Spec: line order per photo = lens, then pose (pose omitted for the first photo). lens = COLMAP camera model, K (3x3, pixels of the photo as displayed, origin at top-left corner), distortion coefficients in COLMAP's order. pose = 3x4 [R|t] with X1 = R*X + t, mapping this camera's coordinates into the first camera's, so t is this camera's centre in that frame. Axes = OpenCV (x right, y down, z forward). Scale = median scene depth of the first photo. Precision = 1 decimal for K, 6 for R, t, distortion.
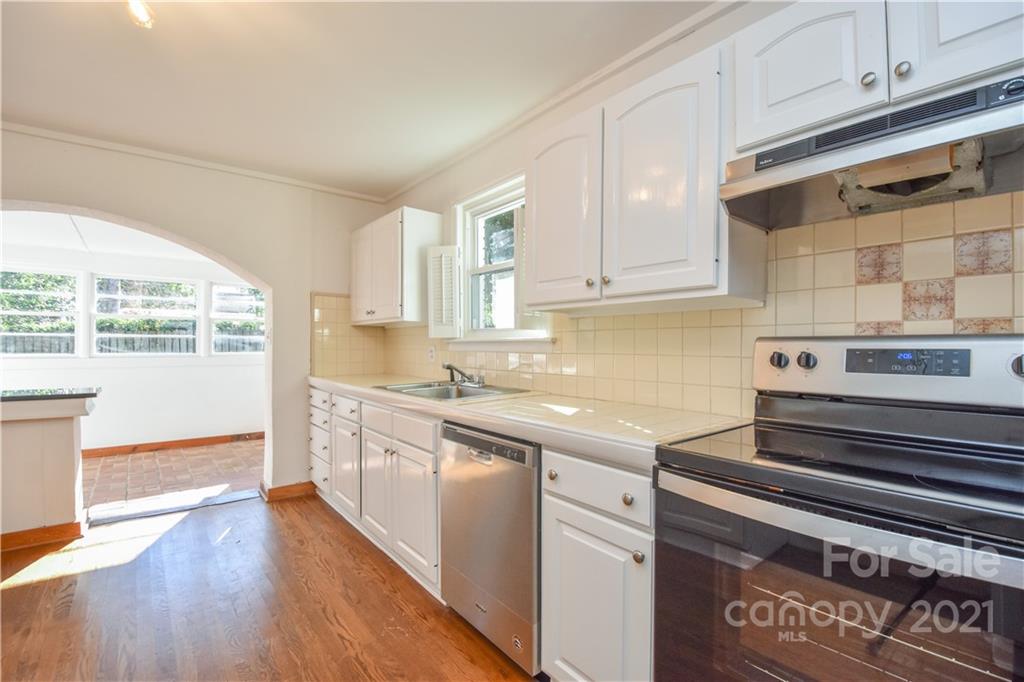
lens RADIAL K [[450.9, 0, 517.6], [0, 450.9, 344.7], [0, 0, 1]] dist [0.000314, -0.011667]
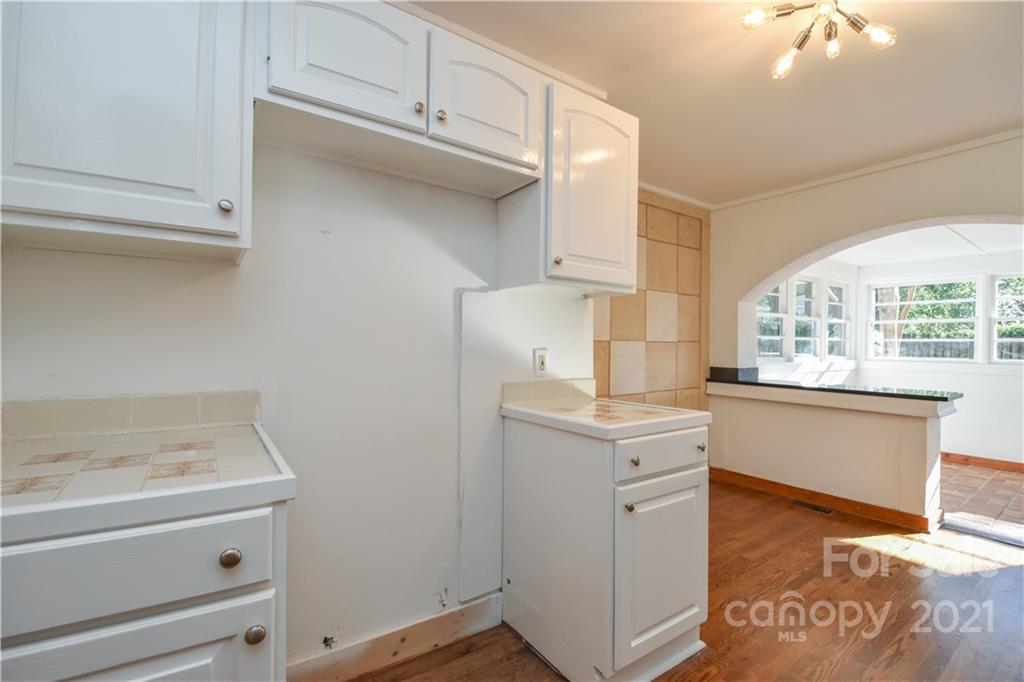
lens RADIAL K [[450.9, 0, 513.2], [0, 450.9, 345.9], [0, 0, 1]] dist [0.000314, -0.011667]
pose [[-0.102552, -0.004988, -0.994715, 0.149996], [-0.004621, 0.999979, -0.004538, 0.000432], [0.994717, 0.004131, -0.102573, 0.118399]]
